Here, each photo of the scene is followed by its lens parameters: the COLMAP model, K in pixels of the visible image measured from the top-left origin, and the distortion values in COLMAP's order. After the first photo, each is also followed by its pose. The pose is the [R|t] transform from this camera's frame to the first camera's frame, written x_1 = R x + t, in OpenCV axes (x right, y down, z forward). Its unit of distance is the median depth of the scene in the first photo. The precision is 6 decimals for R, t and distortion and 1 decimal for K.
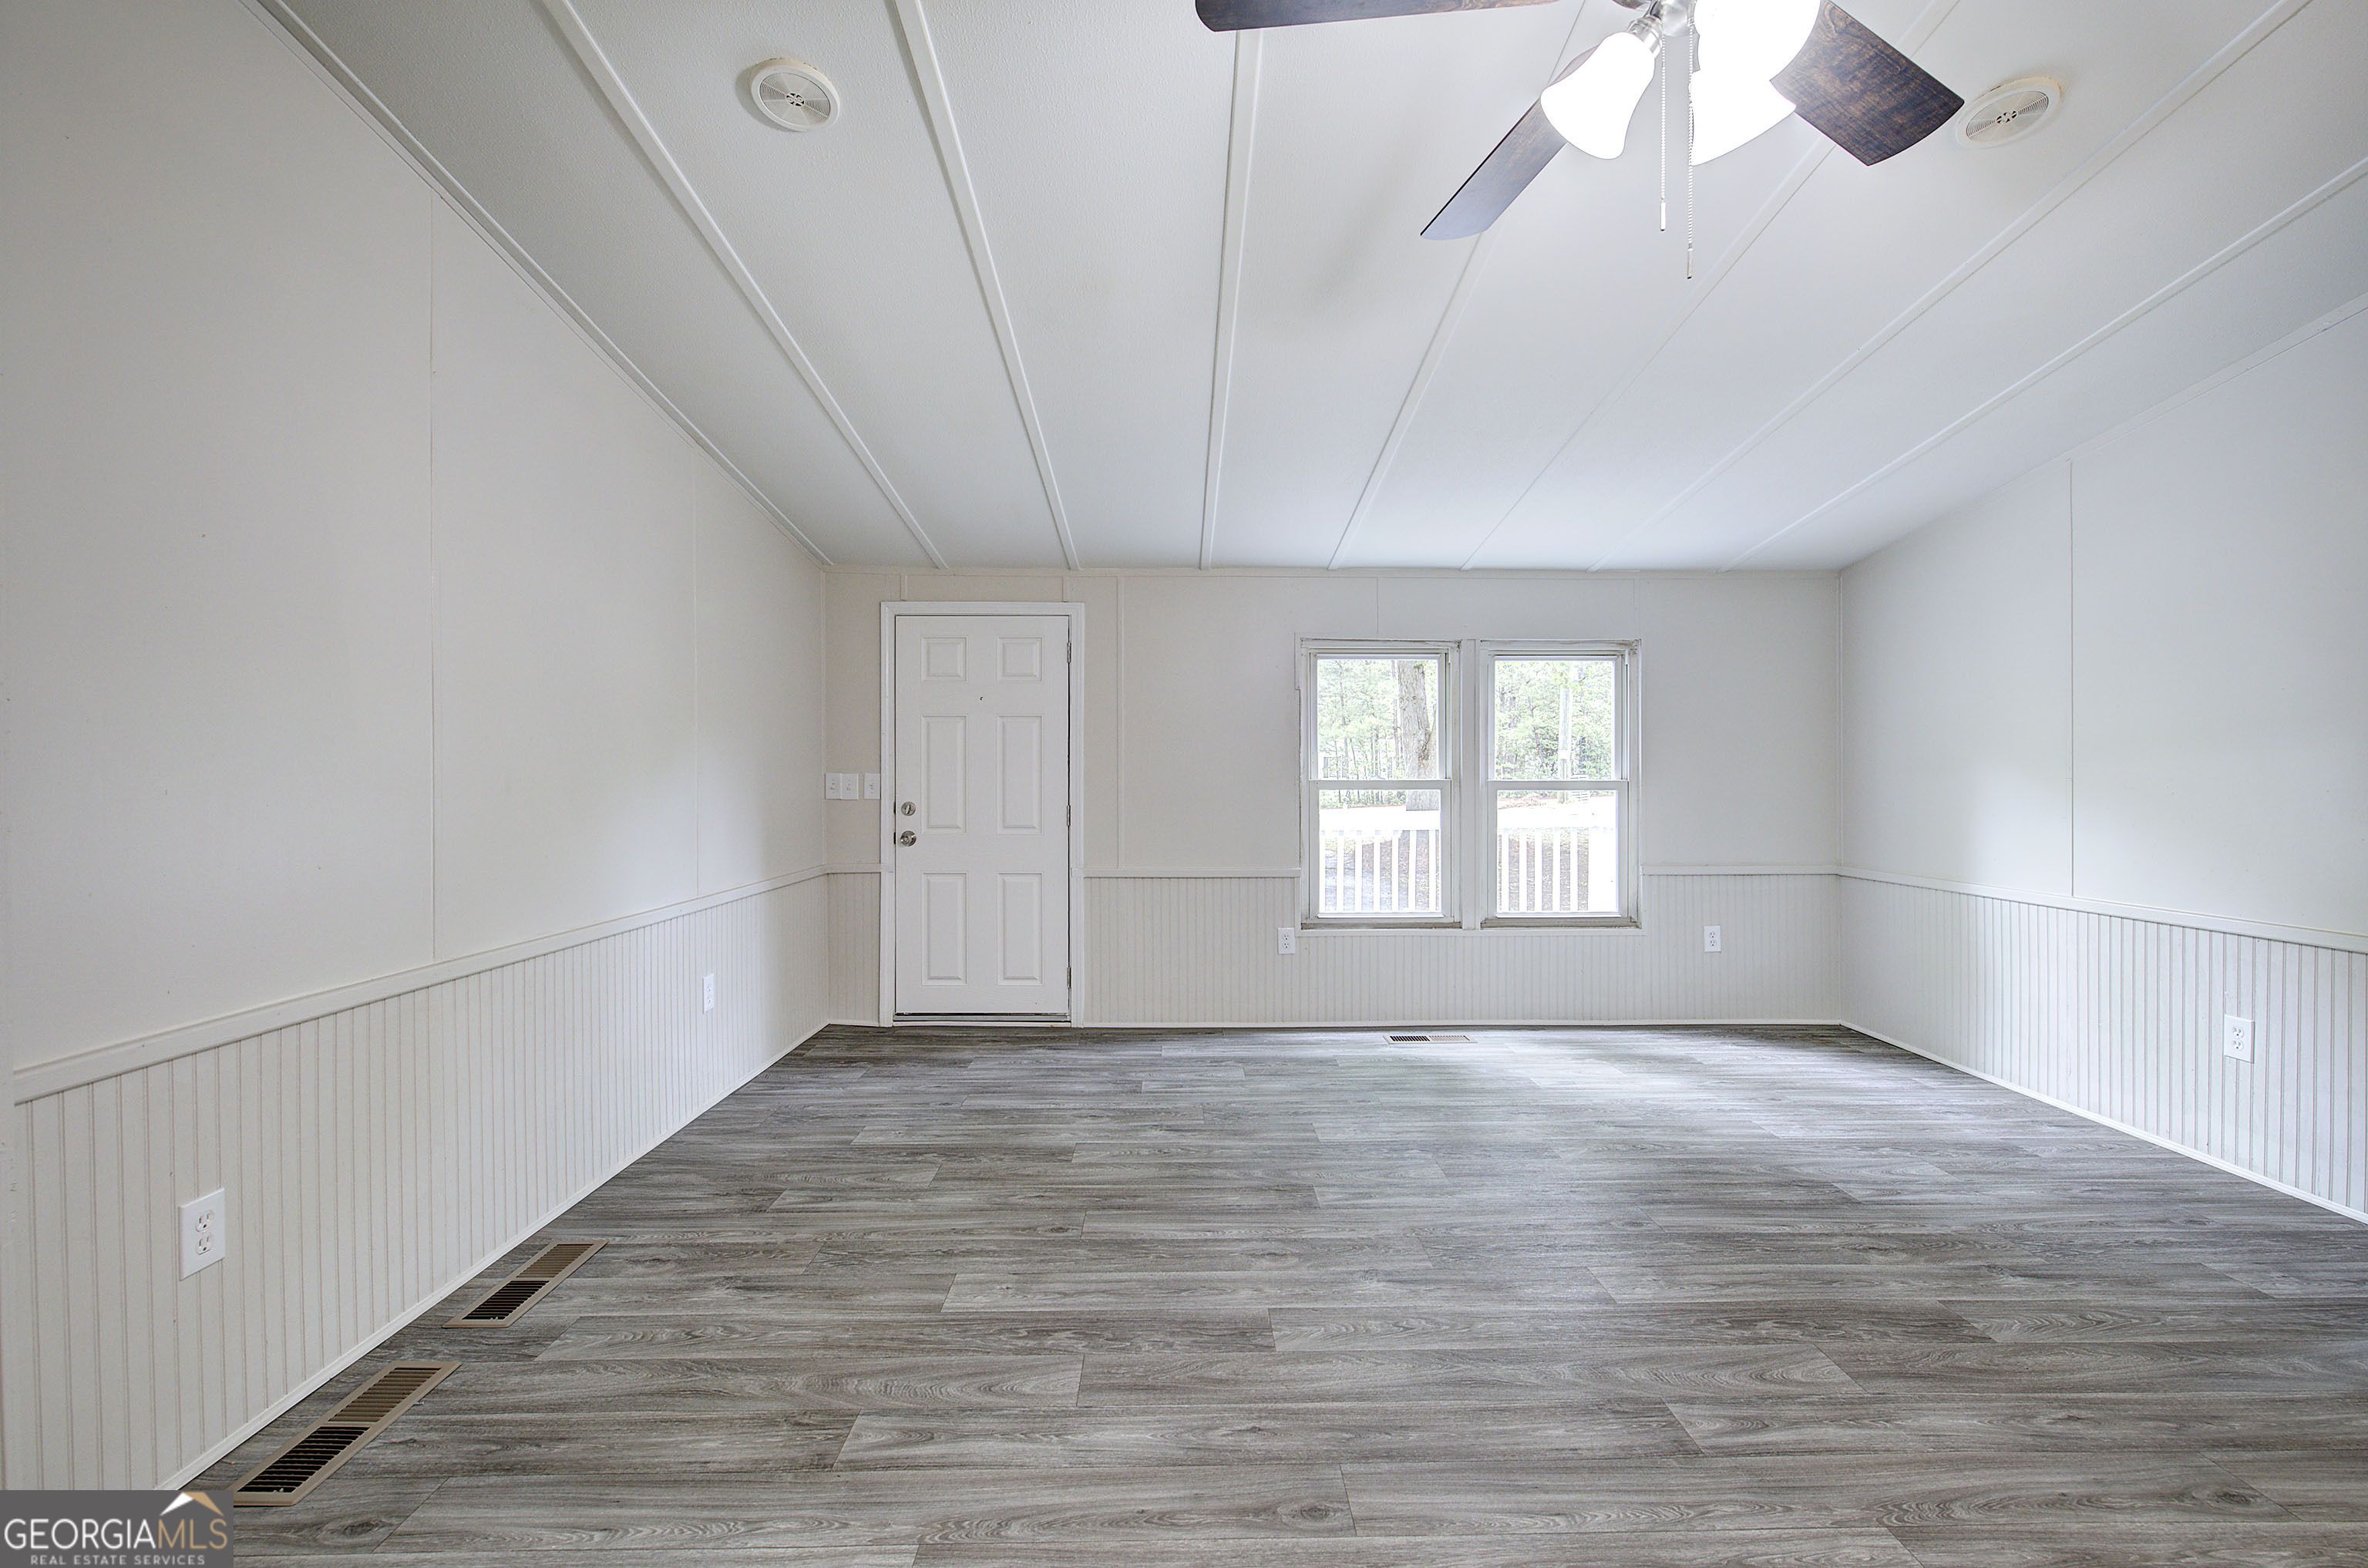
lens RADIAL K [[997.7, 0, 1193.7], [0, 997.7, 780.2], [0, 0, 1]] dist [0.000869, -0.000632]
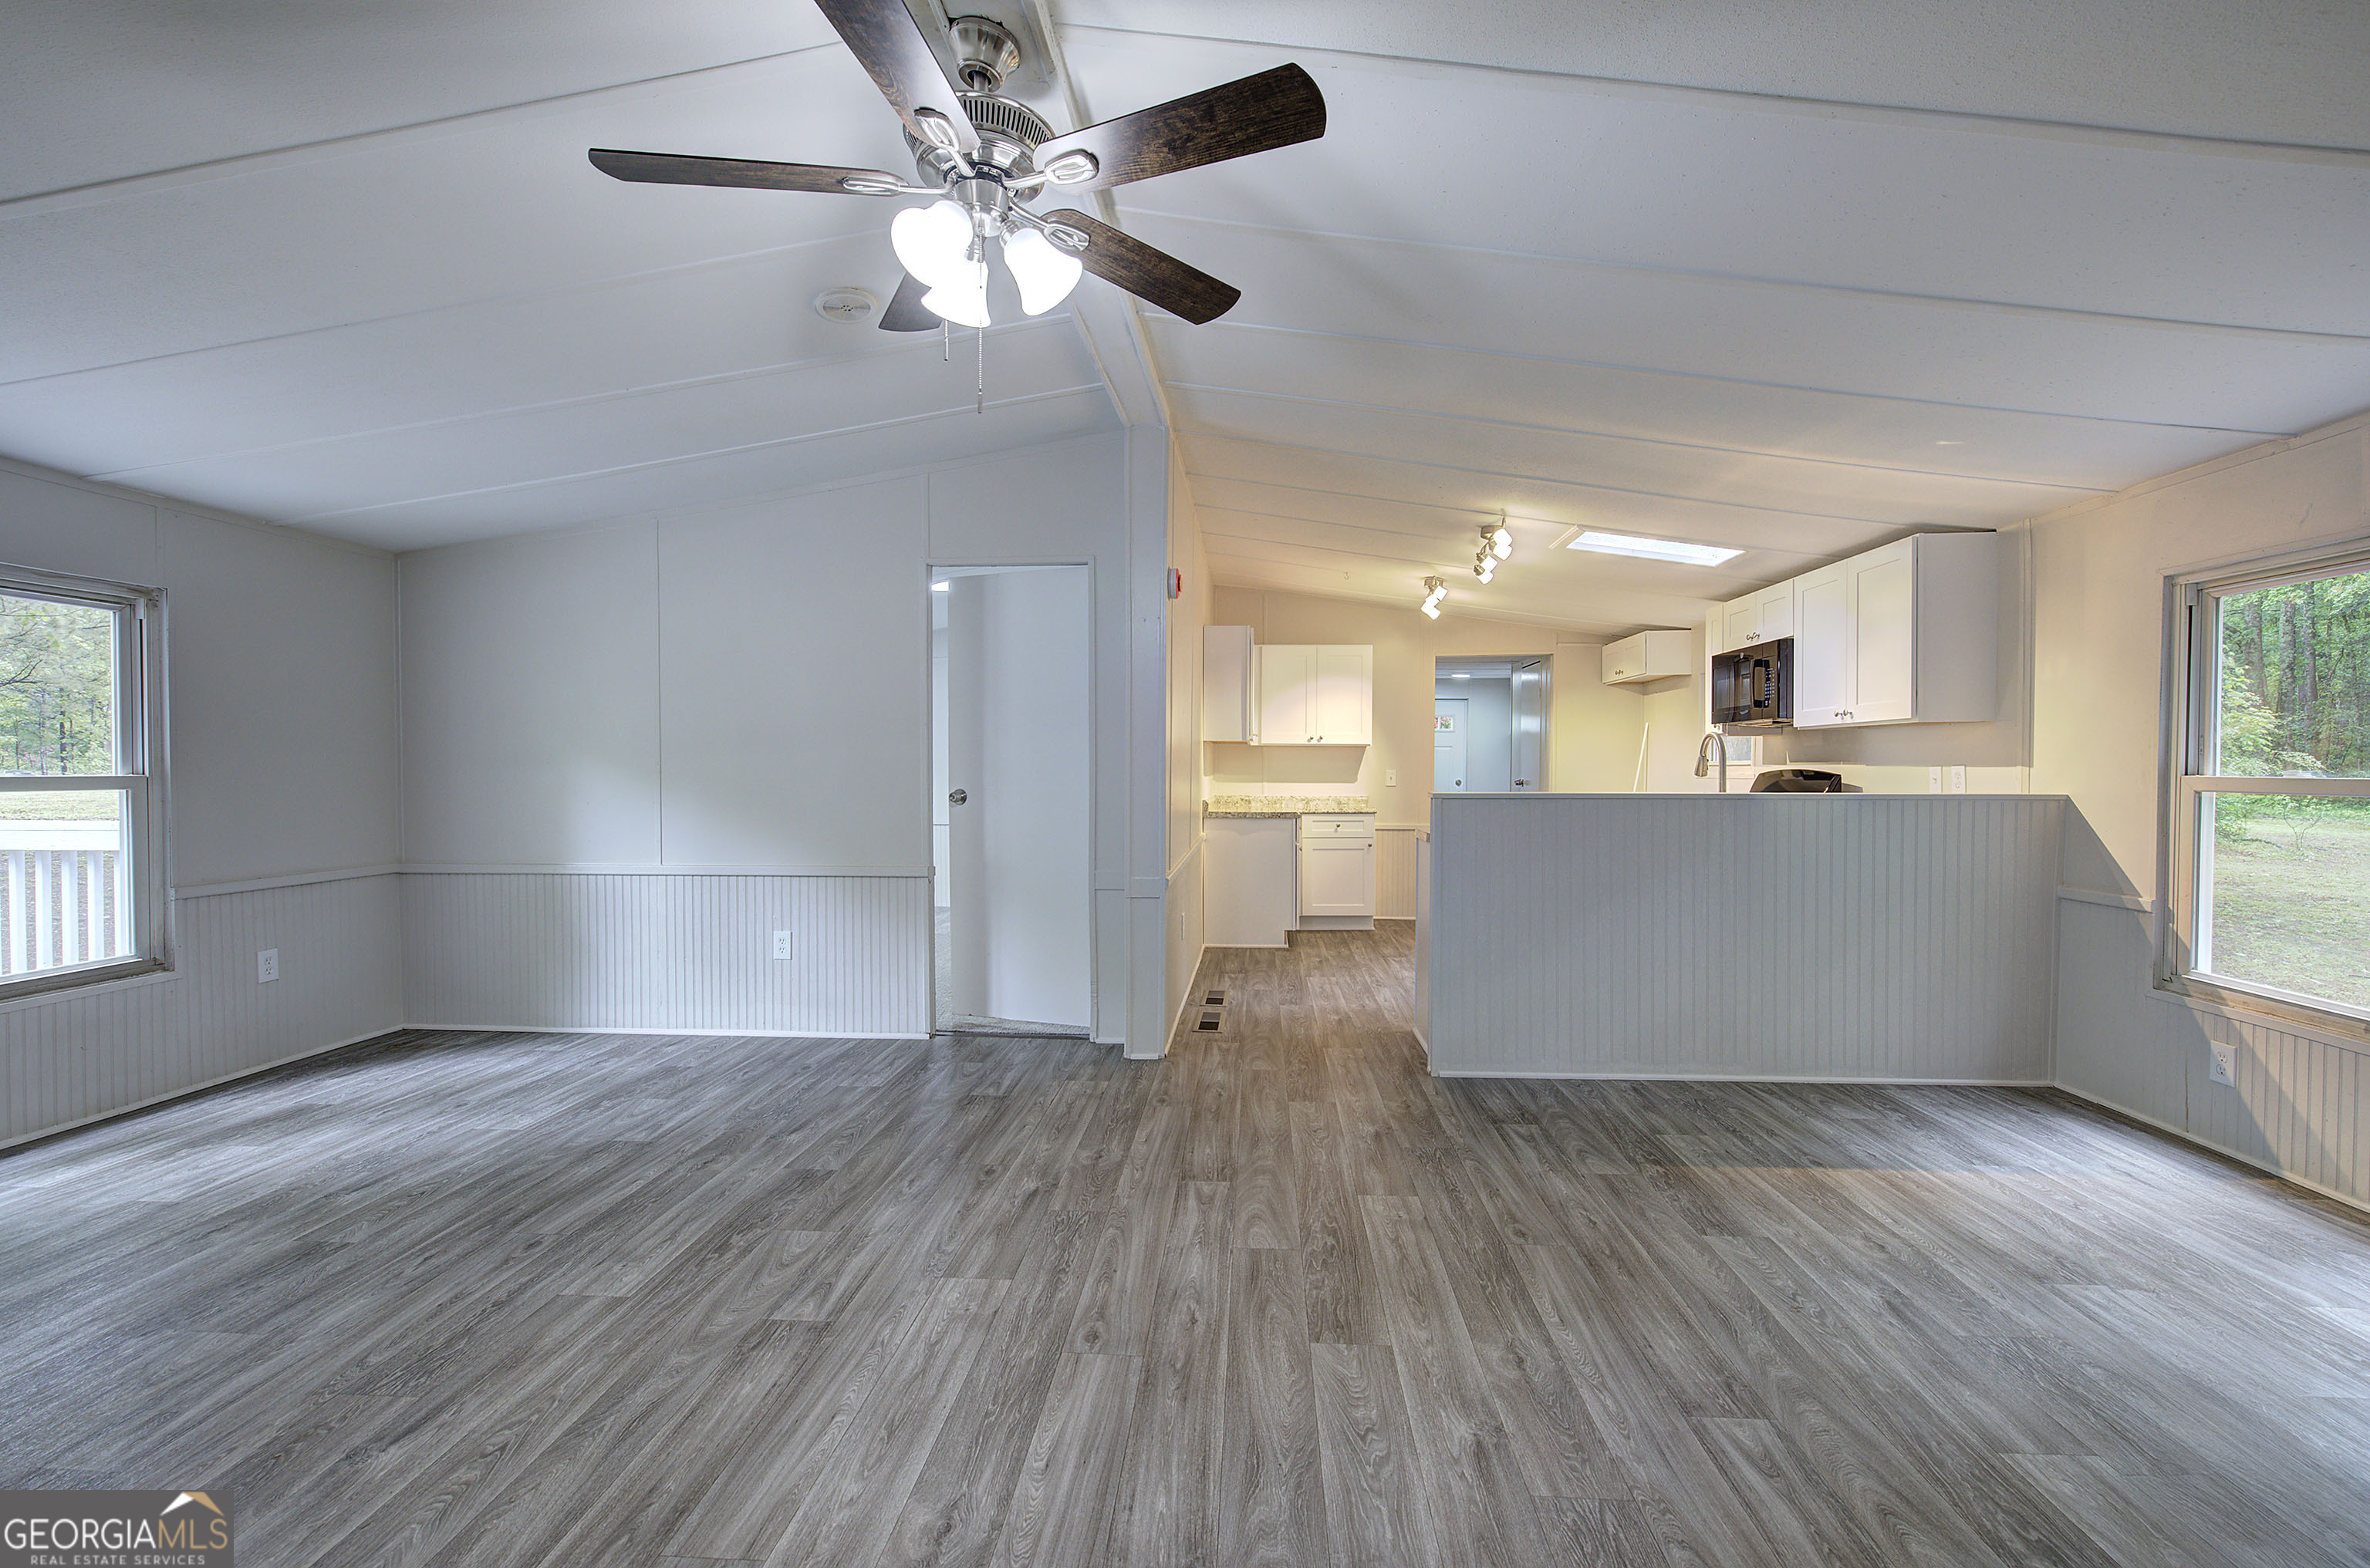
lens RADIAL K [[998.3, 0, 1194.7], [0, 998.3, 780.2], [0, 0, 1]] dist [0.000869, -0.000632]
pose [[0.089067, -0.011800, 0.995956, -0.367202], [0.004878, 0.999923, 0.011411, -0.001822], [-0.996014, 0.003842, 0.089118, 0.244727]]
